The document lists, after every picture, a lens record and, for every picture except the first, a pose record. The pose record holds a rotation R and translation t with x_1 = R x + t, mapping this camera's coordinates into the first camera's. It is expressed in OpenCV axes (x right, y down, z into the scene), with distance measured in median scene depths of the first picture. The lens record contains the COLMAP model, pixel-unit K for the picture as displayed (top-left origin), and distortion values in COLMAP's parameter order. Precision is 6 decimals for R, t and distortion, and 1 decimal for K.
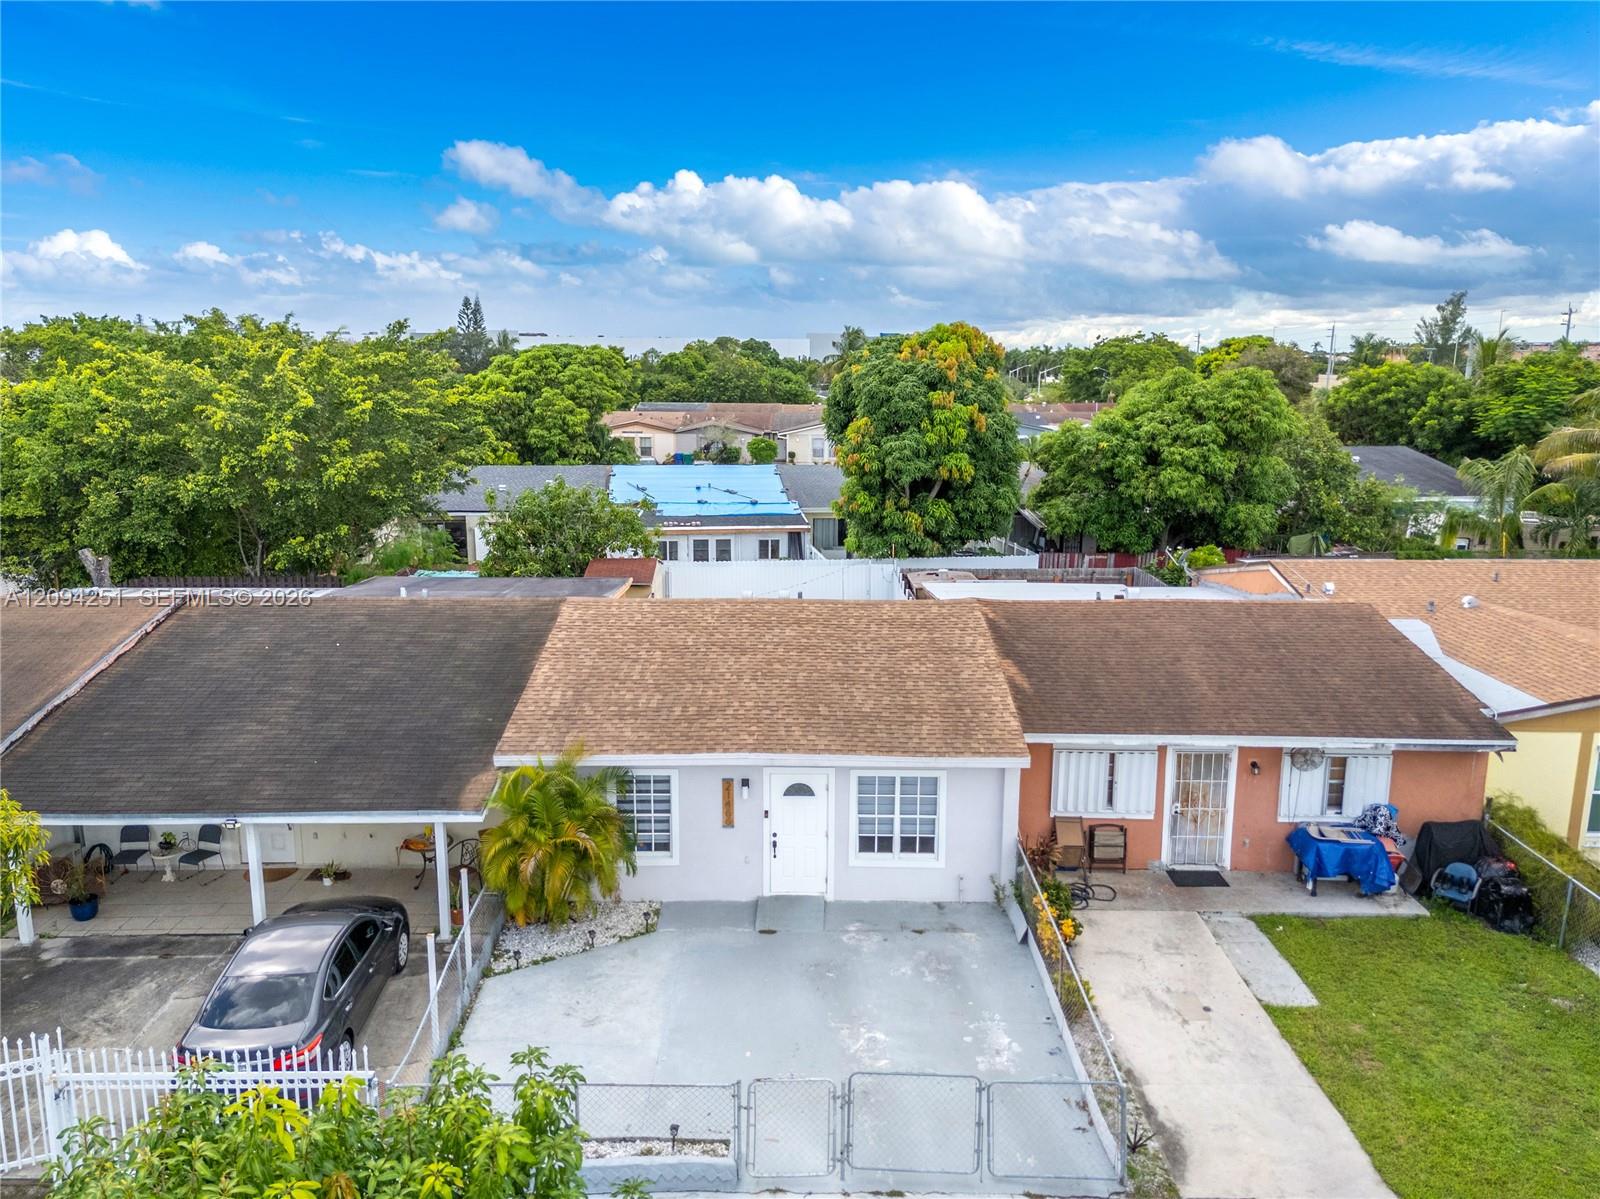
lens RADIAL K [[1215.2, 0, 800.0], [0, 1215.2, 599.5], [0, 0, 1]] dist [0.107772, -0.104867]
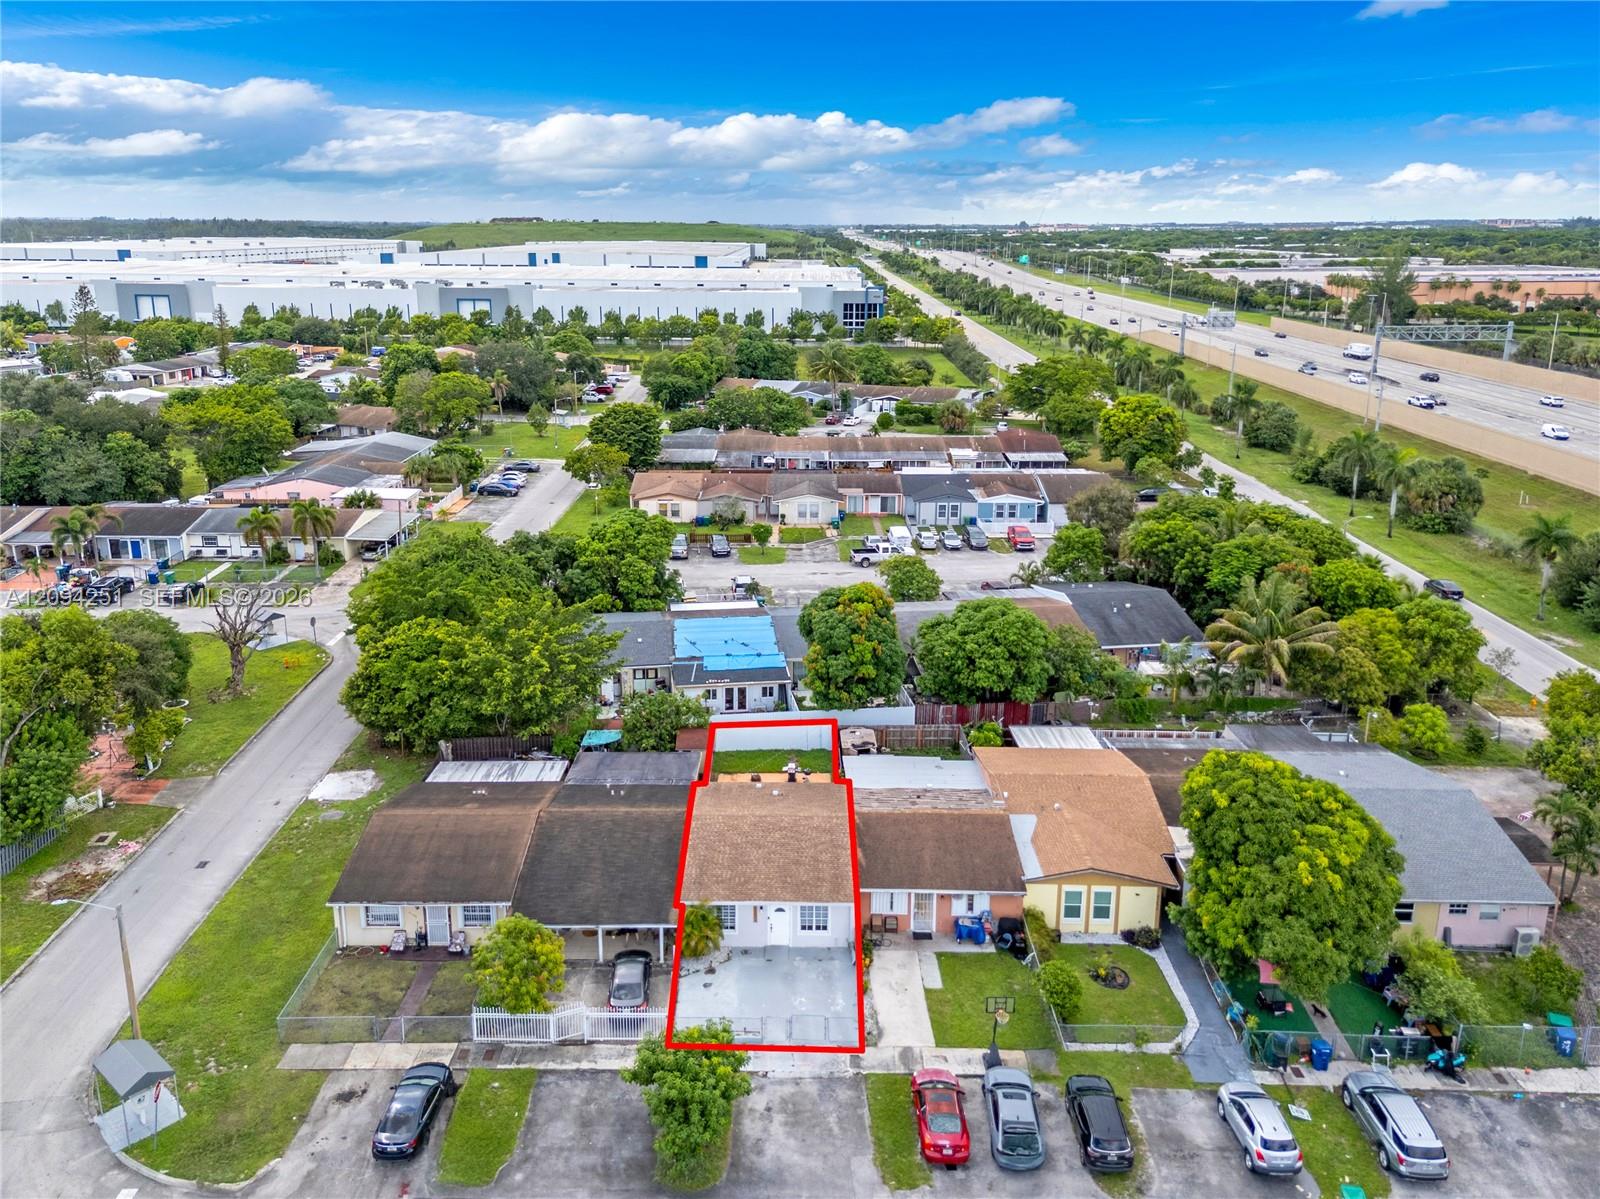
lens RADIAL K [[1113.1, 0, 784.3], [0, 1113.1, 565.6], [0, 0, 1]] dist [0.097599, -0.001878]
pose [[0.999970, 0.000388, -0.007708, 0.028001], [-0.000089, 0.999246, 0.038827, -0.712708], [0.007717, -0.038825, 0.999216, -1.524406]]
